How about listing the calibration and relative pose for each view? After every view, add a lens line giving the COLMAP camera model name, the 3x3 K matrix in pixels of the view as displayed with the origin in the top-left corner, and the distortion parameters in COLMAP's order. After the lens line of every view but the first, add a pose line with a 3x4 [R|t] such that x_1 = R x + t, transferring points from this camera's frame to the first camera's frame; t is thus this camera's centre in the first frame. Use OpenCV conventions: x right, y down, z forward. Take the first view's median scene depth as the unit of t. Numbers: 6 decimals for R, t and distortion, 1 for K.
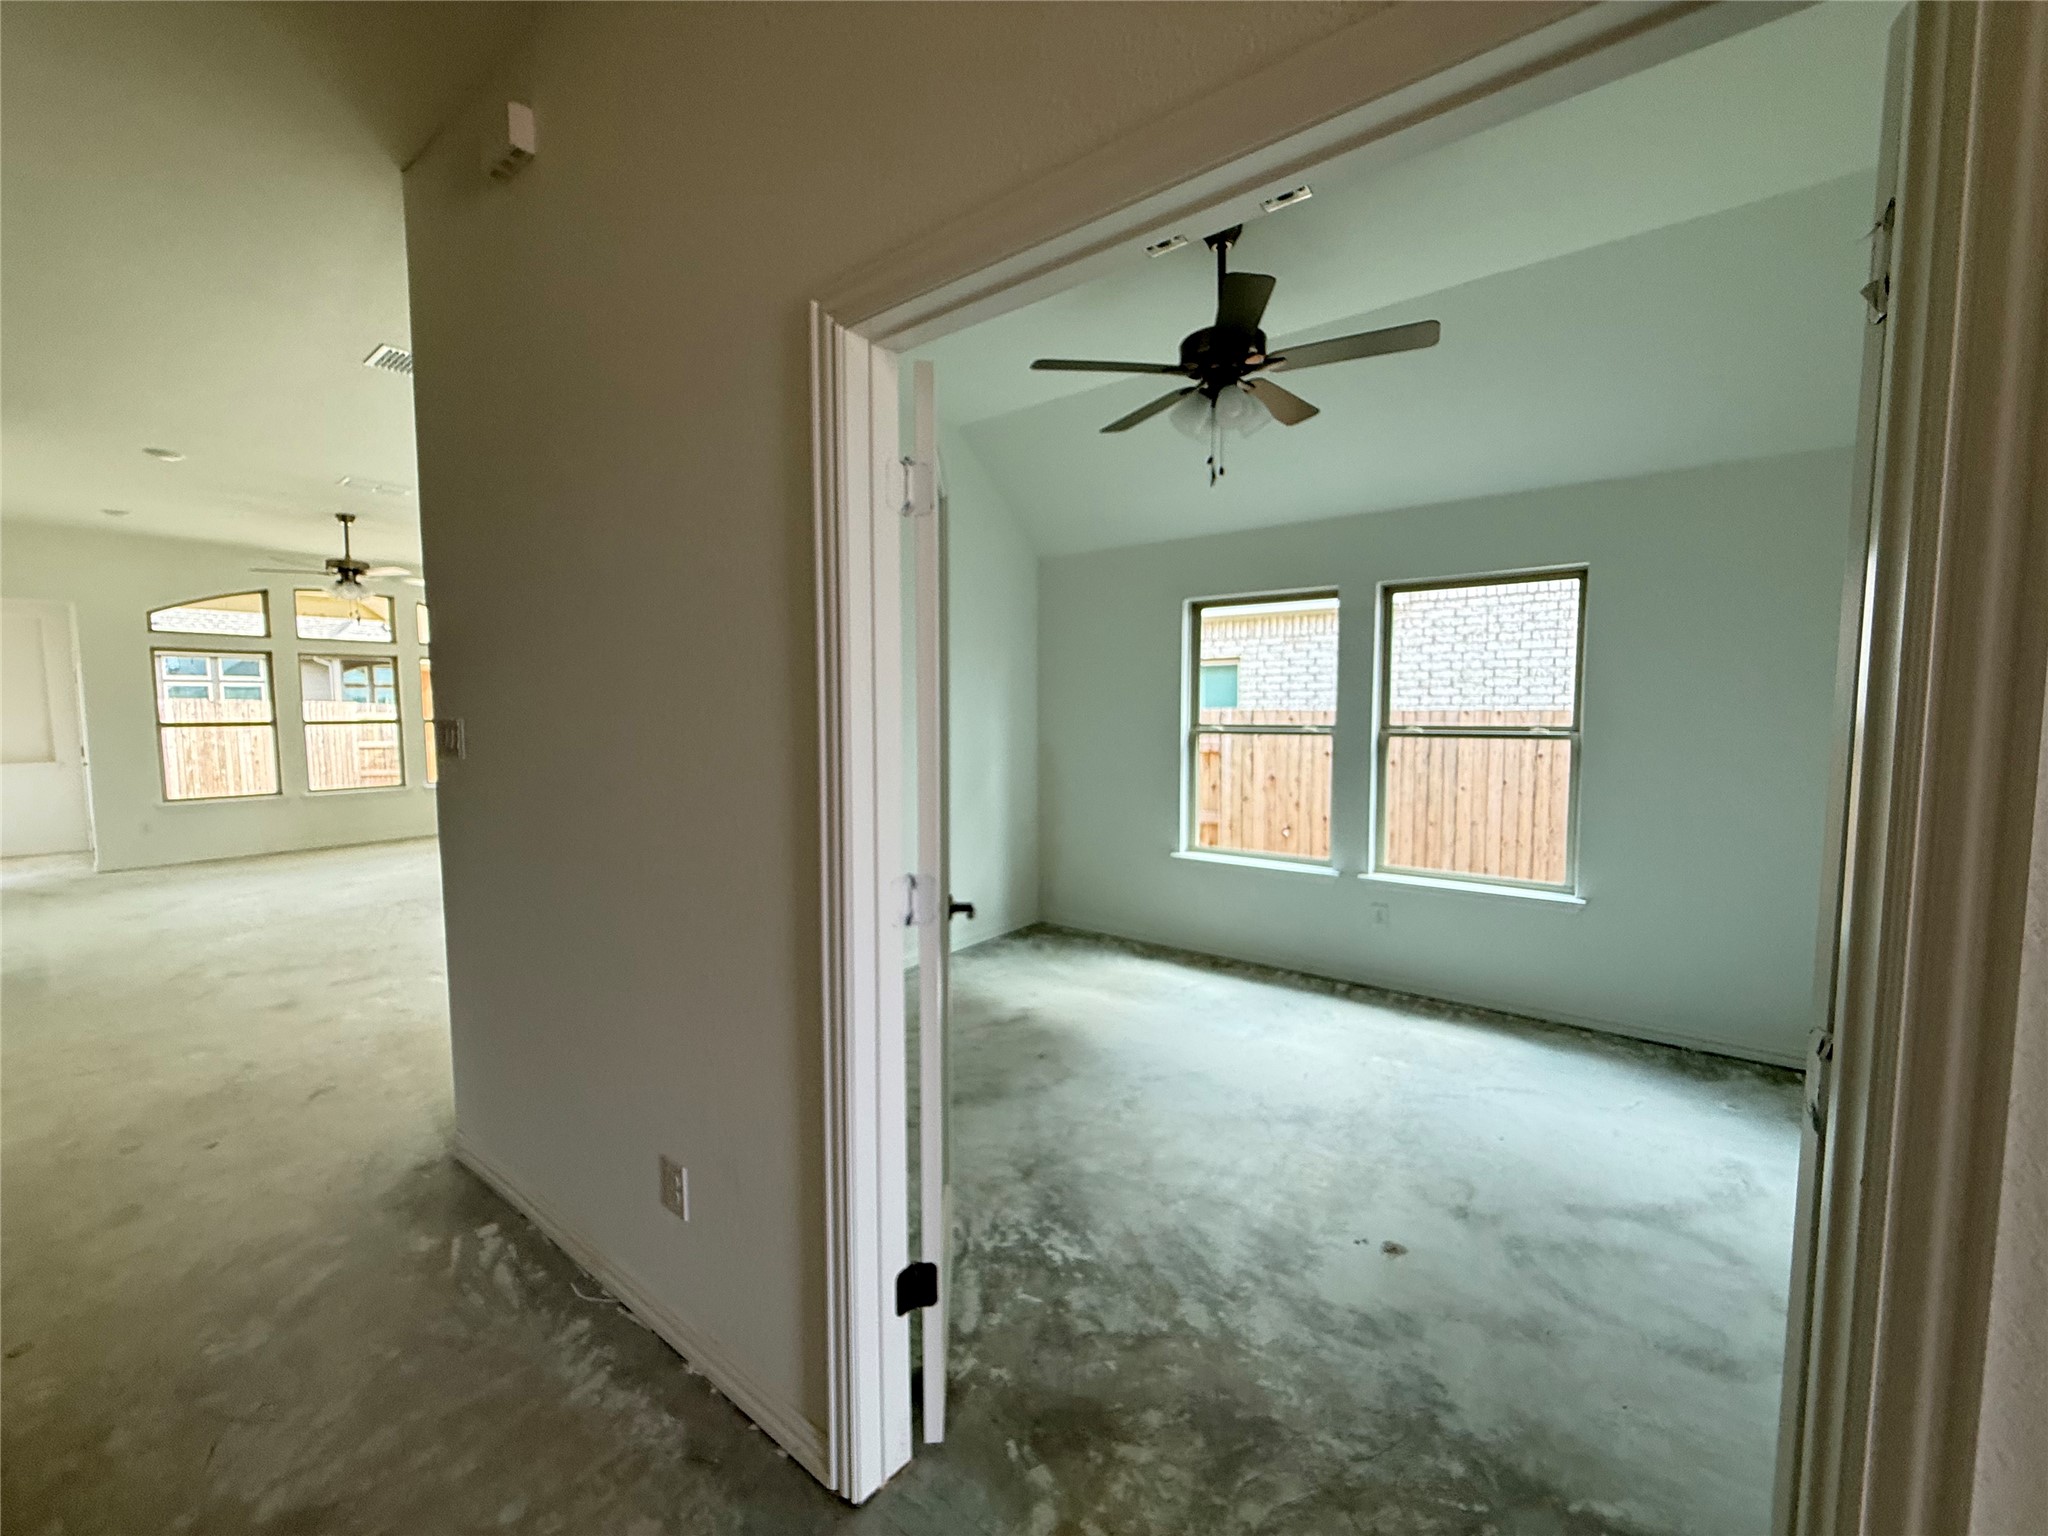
lens RADIAL K [[816.6, 0, 1015.2], [0, 816.6, 766.0], [0, 0, 1]] dist [-0.002774, 0.000745]
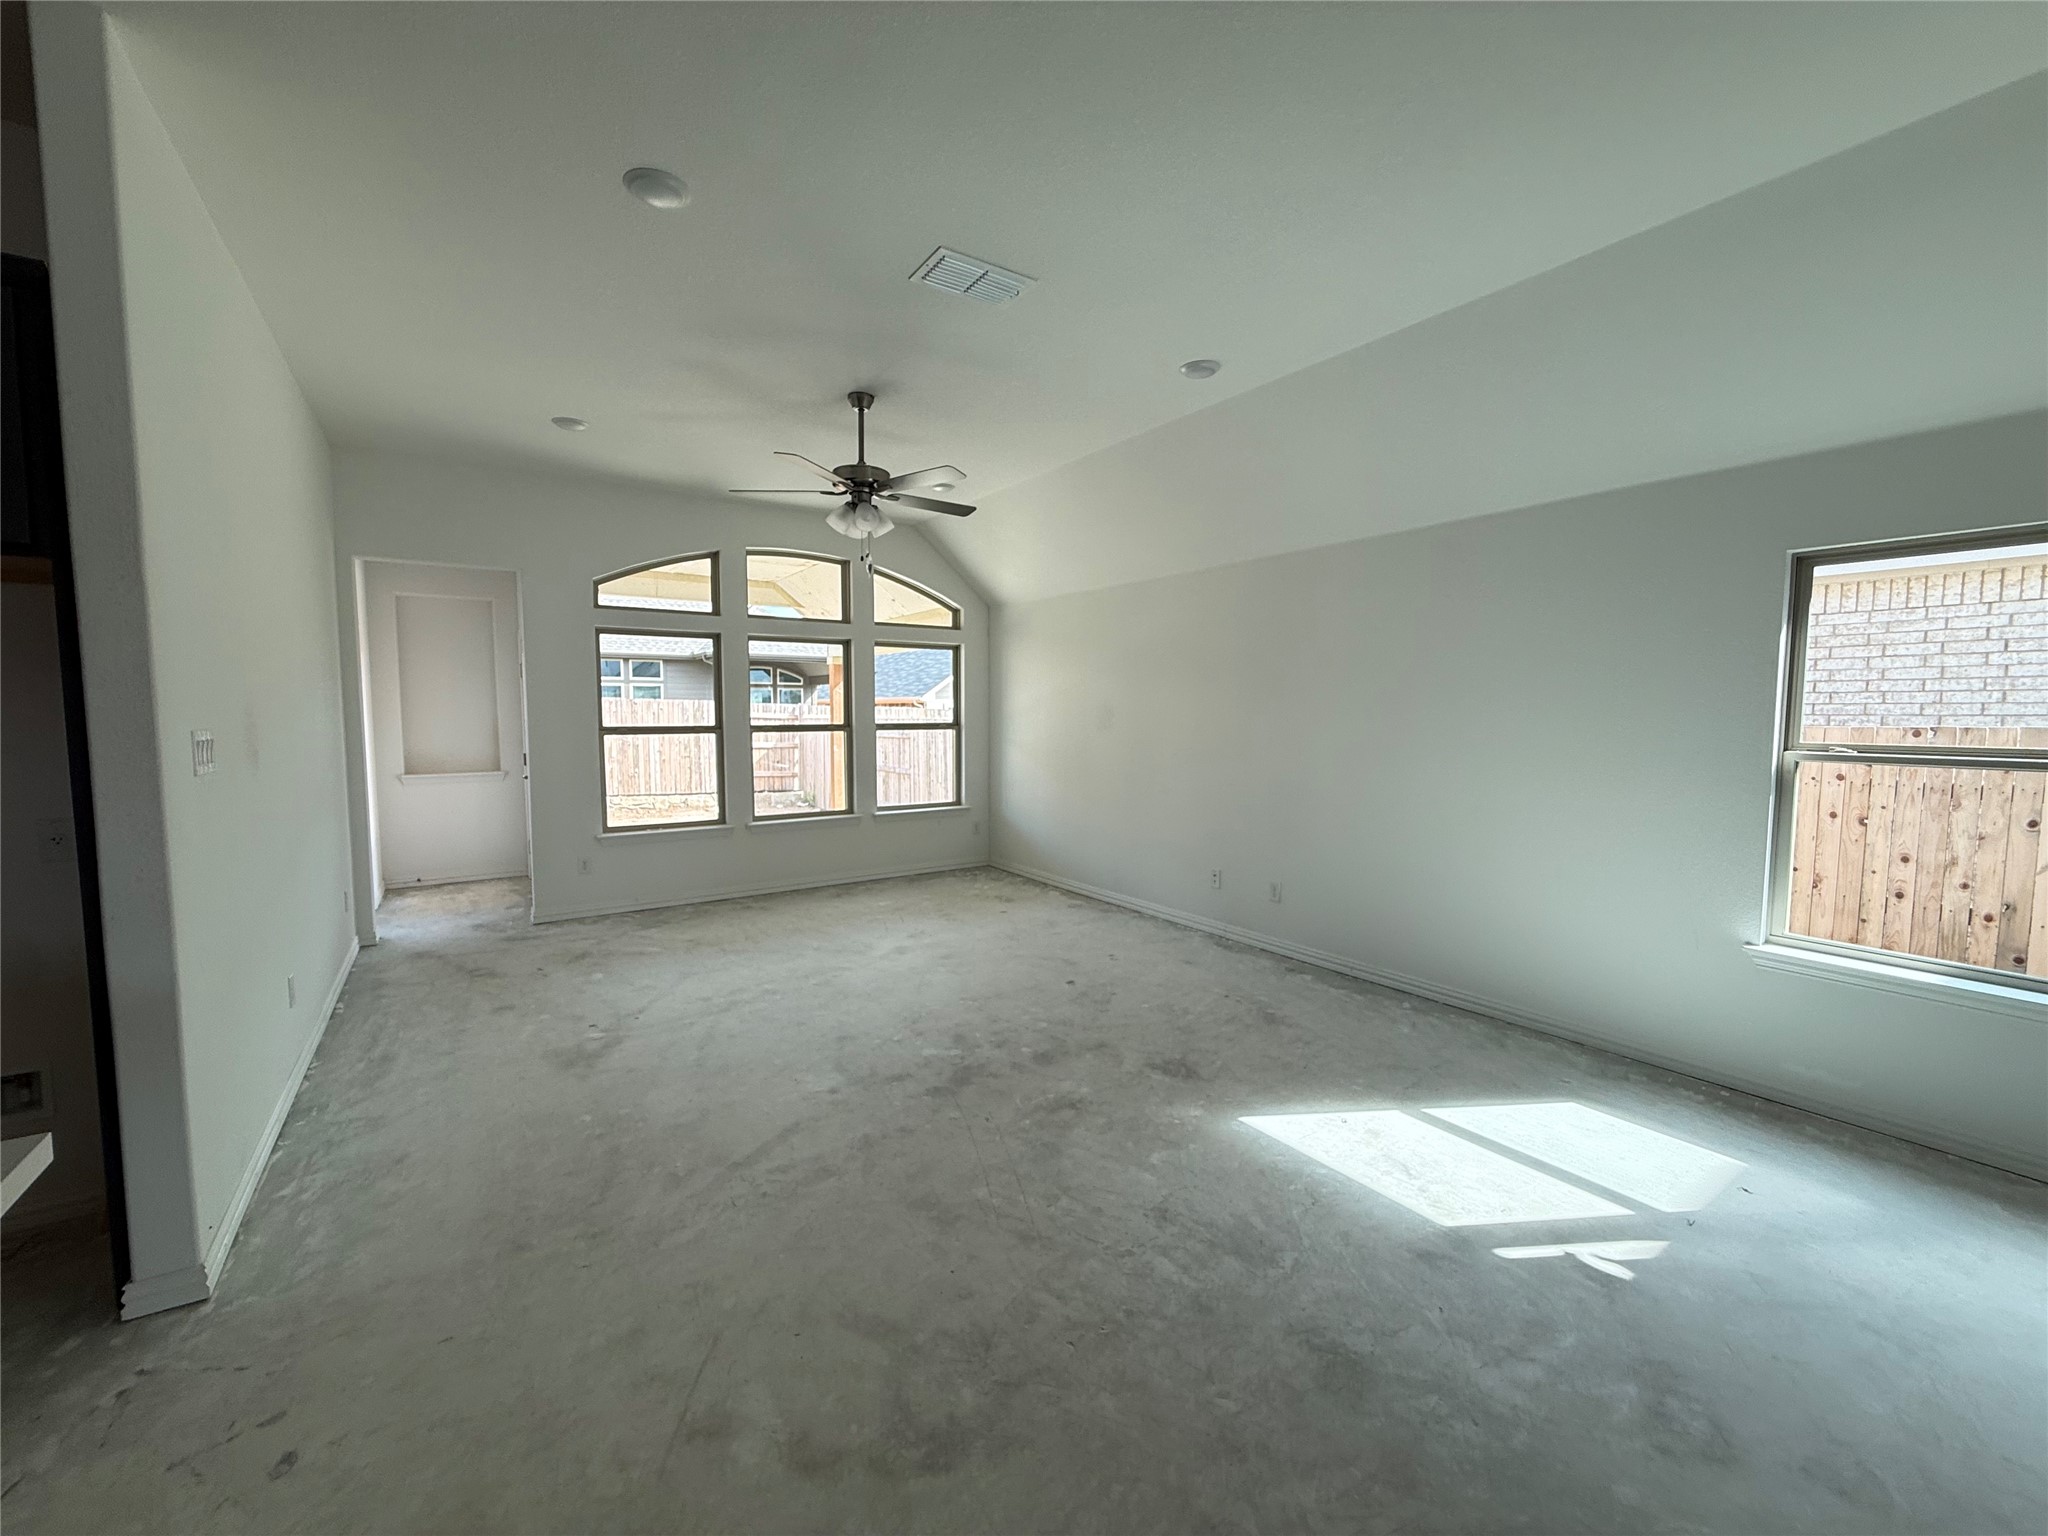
lens RADIAL K [[816.6, 0, 1018.7], [0, 816.6, 770.5], [0, 0, 1]] dist [-0.002774, 0.000745]
pose [[0.950453, 0.029752, -0.309441, -0.417809], [-0.028245, 0.999557, 0.009350, -0.029739], [0.309582, -0.000147, 0.950873, 0.372945]]
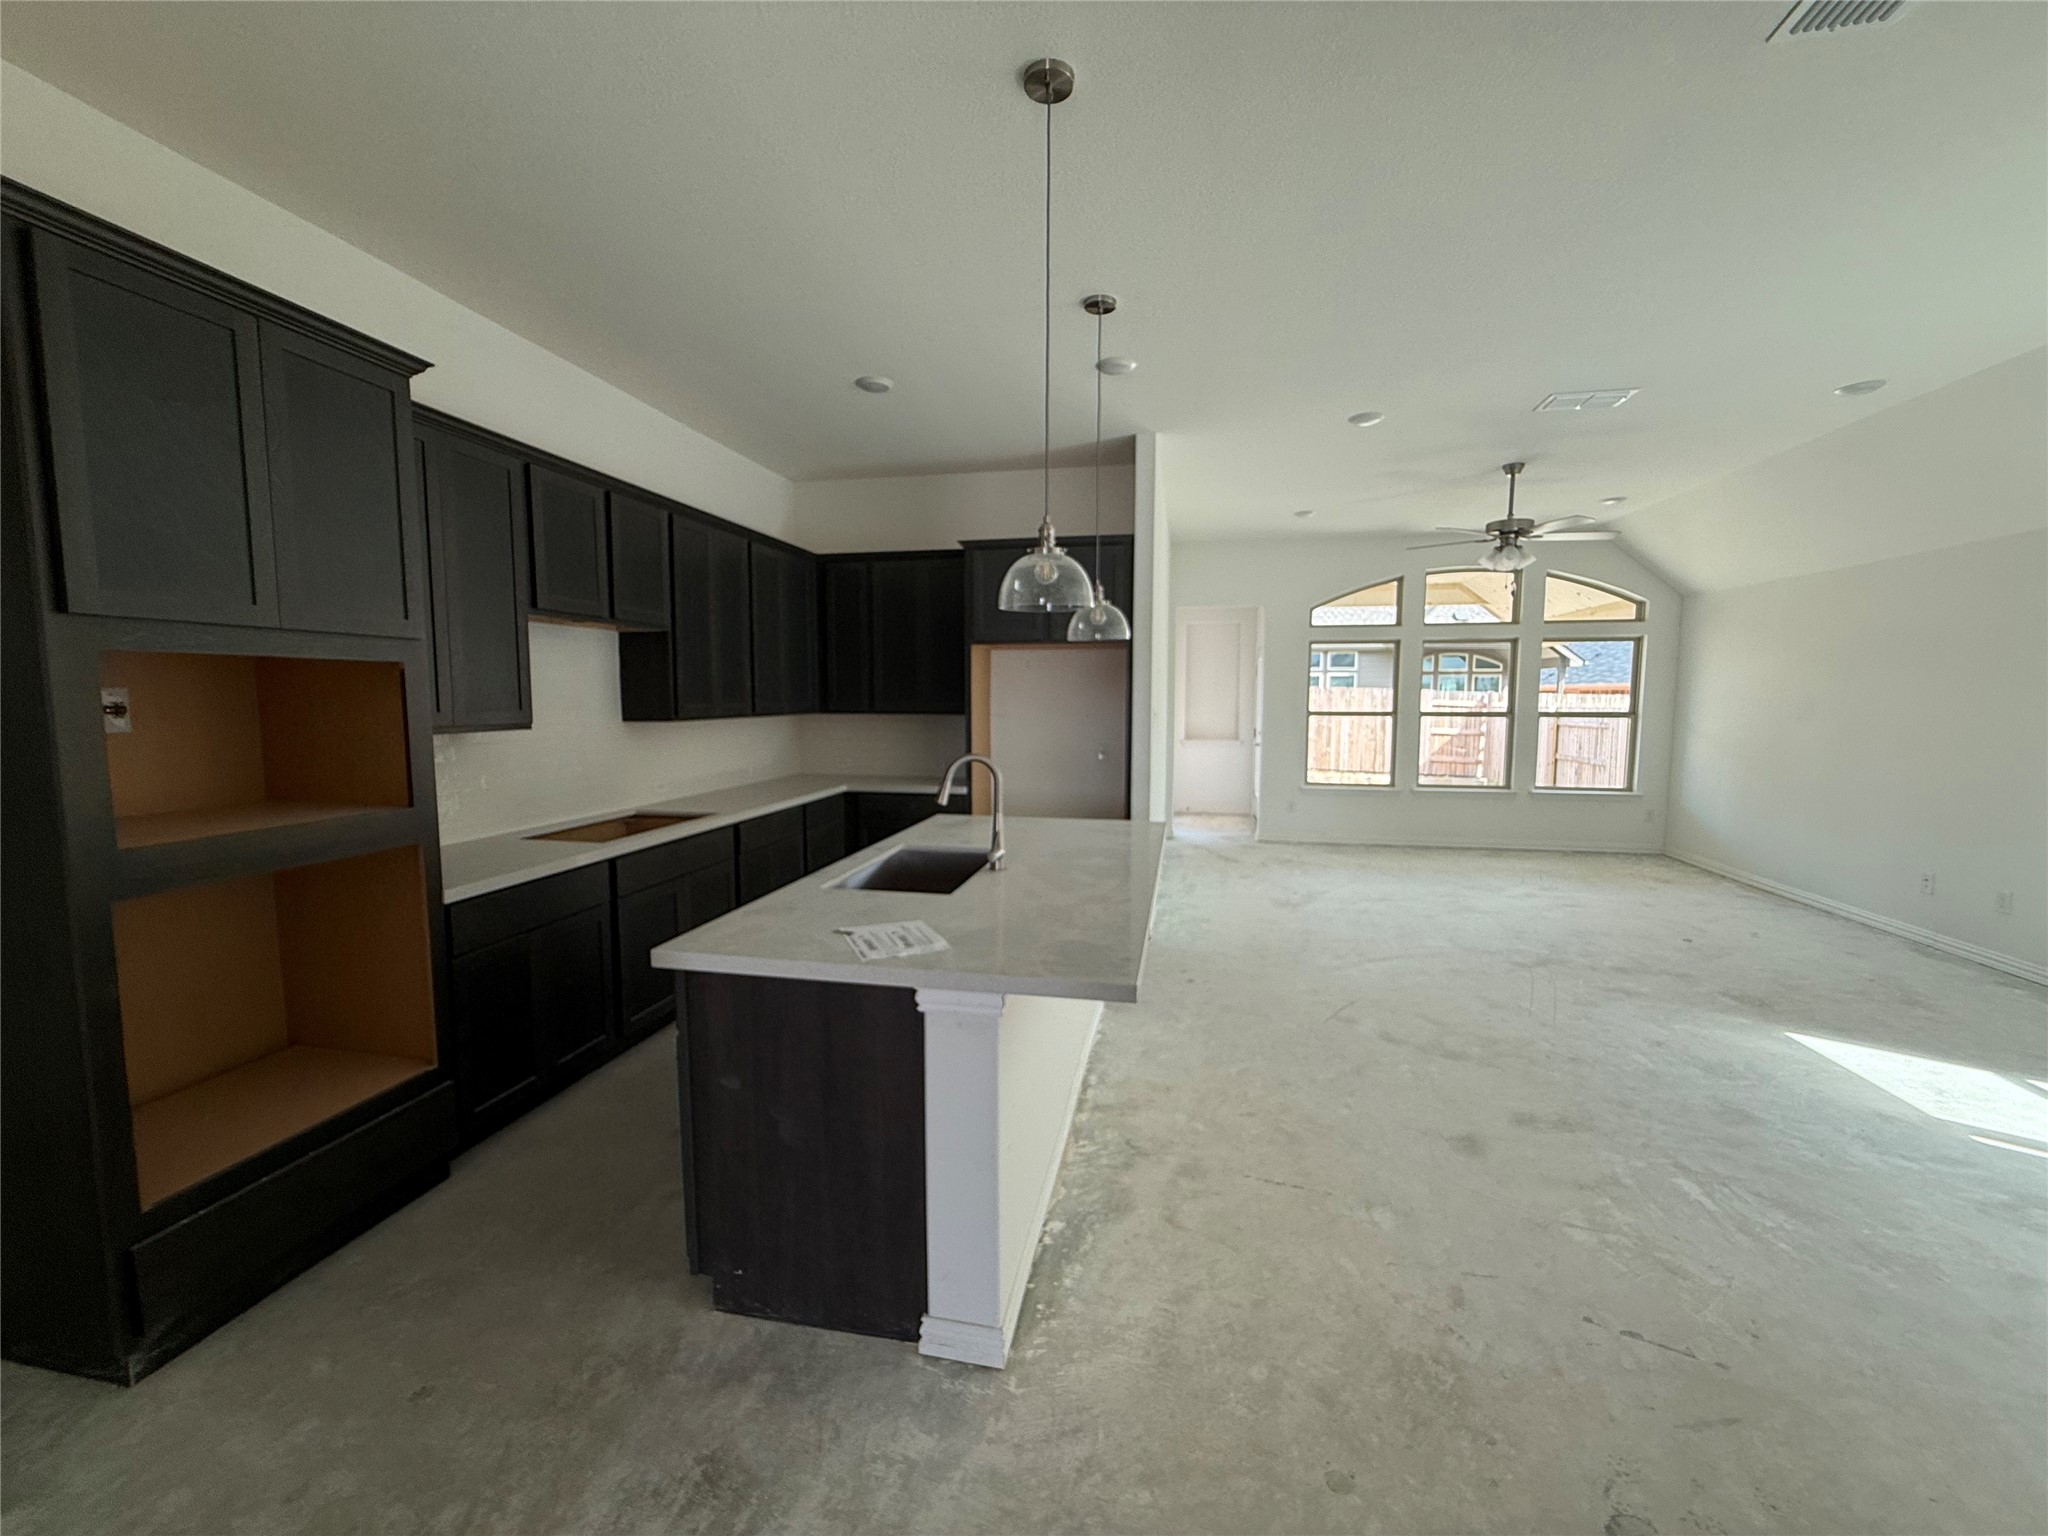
lens RADIAL K [[816.6, 0, 1018.5], [0, 816.6, 770.4], [0, 0, 1]] dist [-0.002774, 0.000745]
pose [[0.438516, 0.088746, -0.894331, -0.230111], [-0.067145, 0.995567, 0.065869, -0.019579], [0.896211, 0.031166, 0.442531, 0.167694]]
